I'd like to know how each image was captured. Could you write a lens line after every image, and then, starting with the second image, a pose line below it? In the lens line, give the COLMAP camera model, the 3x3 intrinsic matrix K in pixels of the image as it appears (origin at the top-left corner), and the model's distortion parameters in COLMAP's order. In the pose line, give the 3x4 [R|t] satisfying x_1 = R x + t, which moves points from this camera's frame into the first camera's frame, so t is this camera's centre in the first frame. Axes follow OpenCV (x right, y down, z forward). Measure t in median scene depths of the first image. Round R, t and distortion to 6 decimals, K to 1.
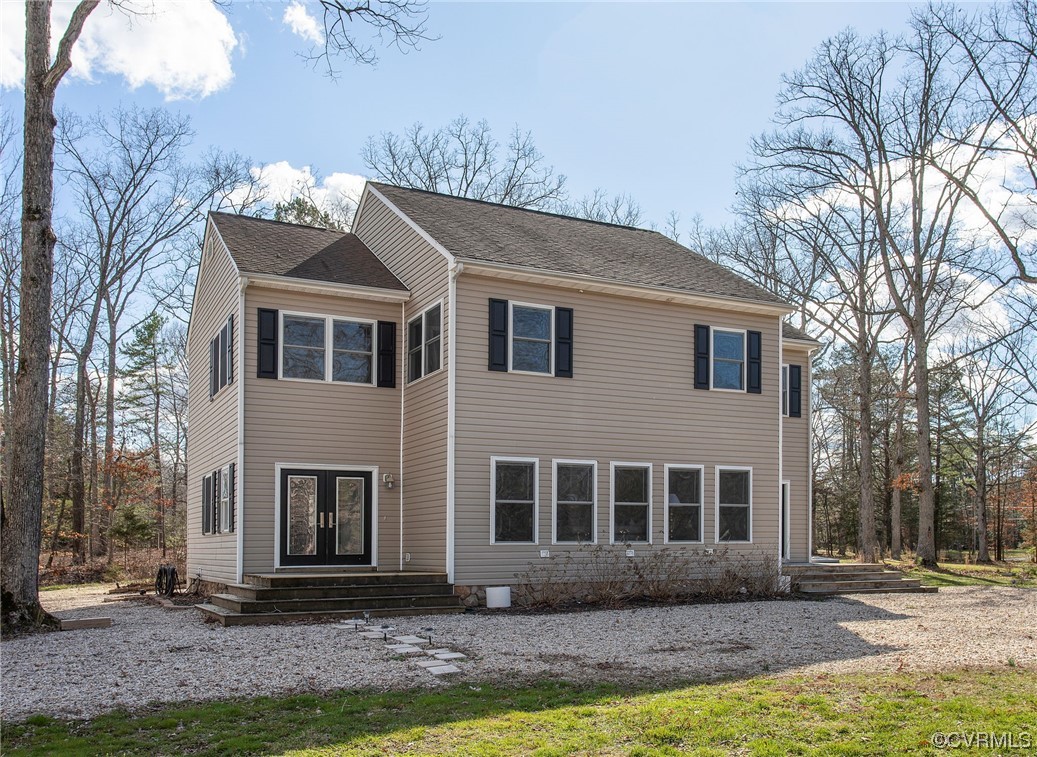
lens RADIAL K [[908.0, 0, 518.5], [0, 908.0, 378.5], [0, 0, 1]] dist [-0.014723, -0.003535]
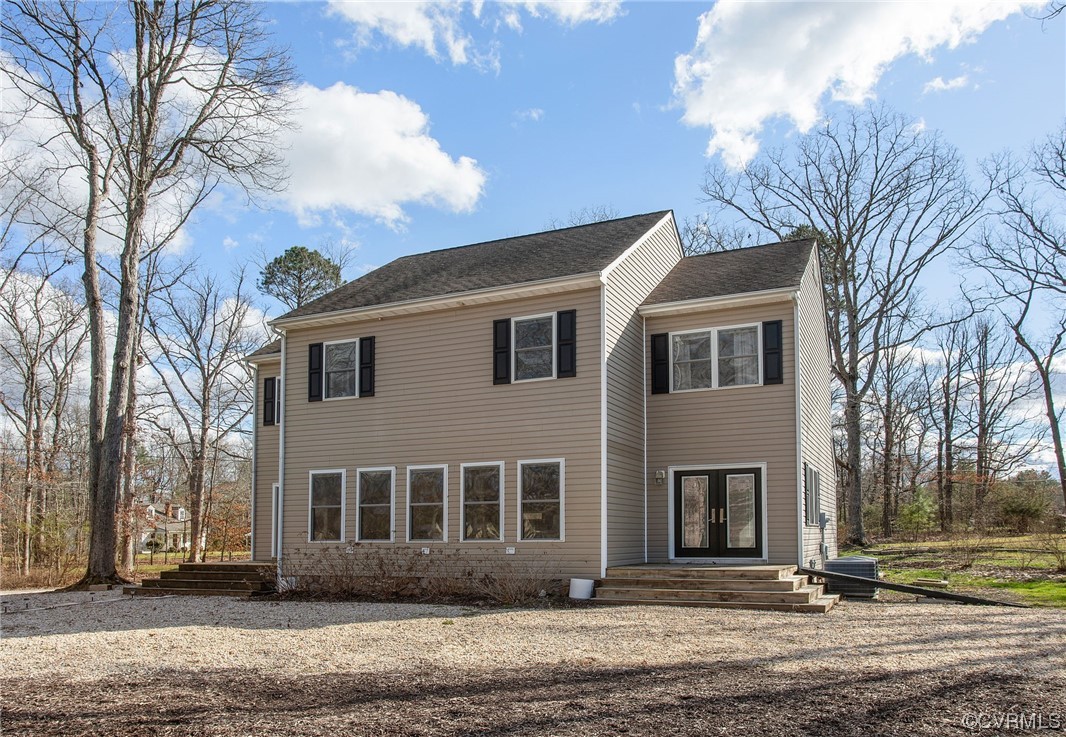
lens RADIAL K [[816.0, 0, 533.0], [0, 816.0, 368.5], [0, 0, 1]] dist [0.002825, 0.001467]
pose [[0.620659, -0.158183, -0.767958, 0.908800], [0.142596, 0.985877, -0.087824, 0.077853], [0.771005, -0.054999, 0.634450, 0.466307]]
